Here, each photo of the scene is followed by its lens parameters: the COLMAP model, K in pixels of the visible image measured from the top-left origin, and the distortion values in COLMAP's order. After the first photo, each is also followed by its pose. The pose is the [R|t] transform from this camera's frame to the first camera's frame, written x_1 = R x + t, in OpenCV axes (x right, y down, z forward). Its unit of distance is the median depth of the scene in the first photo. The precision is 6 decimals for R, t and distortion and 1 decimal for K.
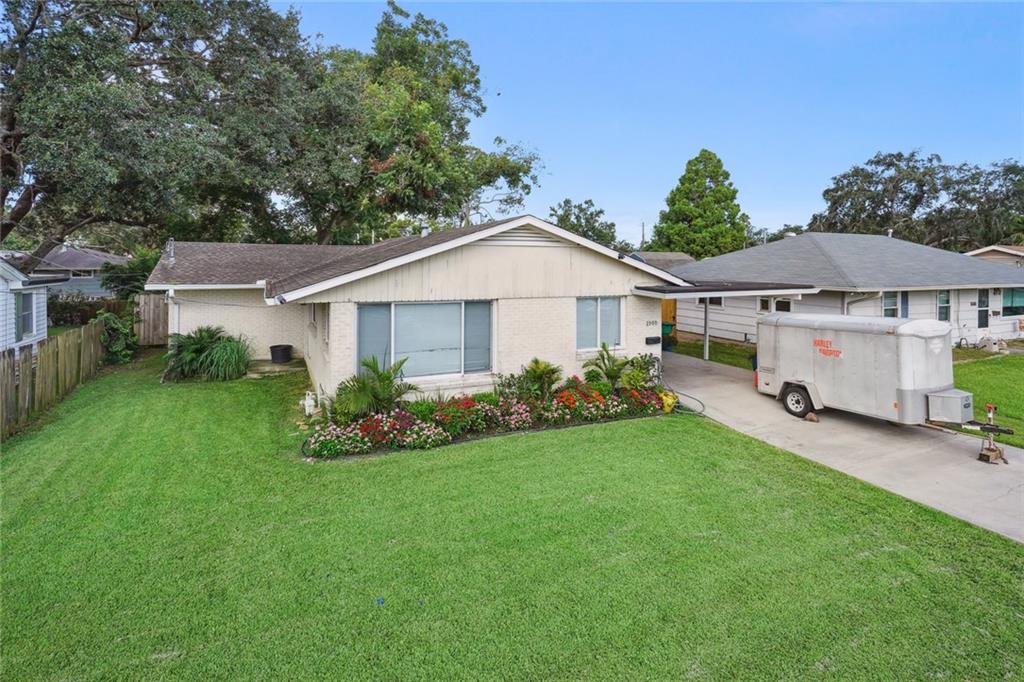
lens RADIAL K [[504.9, 0, 508.4], [0, 504.9, 264.8], [0, 0, 1]] dist [-0.002981, -0.000308]
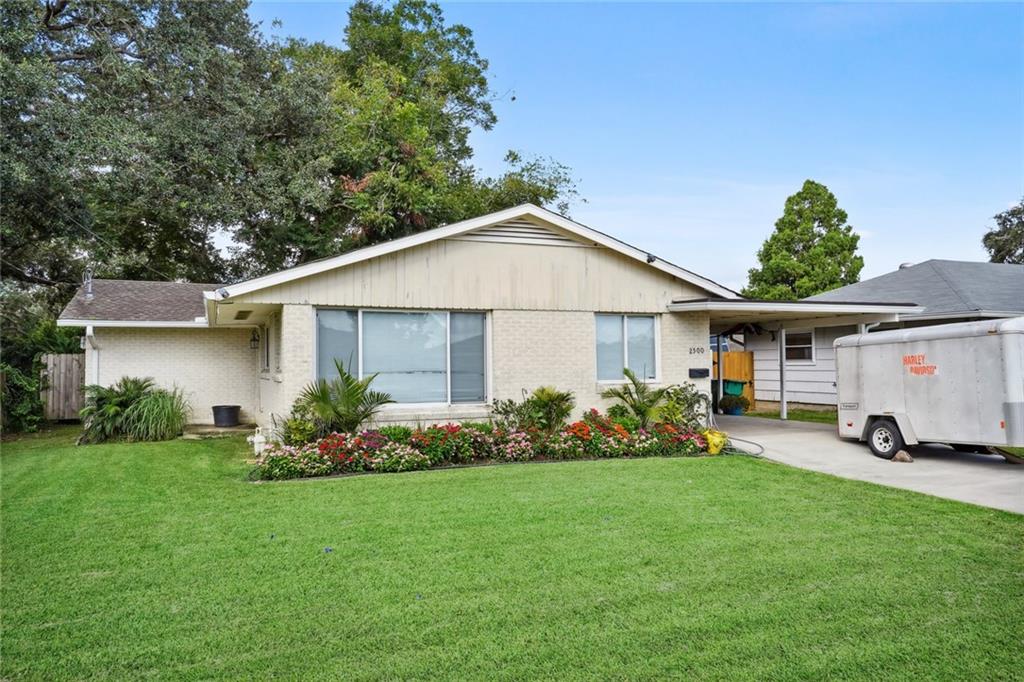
lens RADIAL K [[711.2, 0, 512.0], [0, 711.2, 341.0], [0, 0, 1]] dist [0.003006, -0.002055]
pose [[0.998858, -0.017332, -0.044525, 0.055092], [0.015924, 0.999368, -0.031782, 0.142661], [0.045047, 0.031037, 0.998503, -0.107641]]
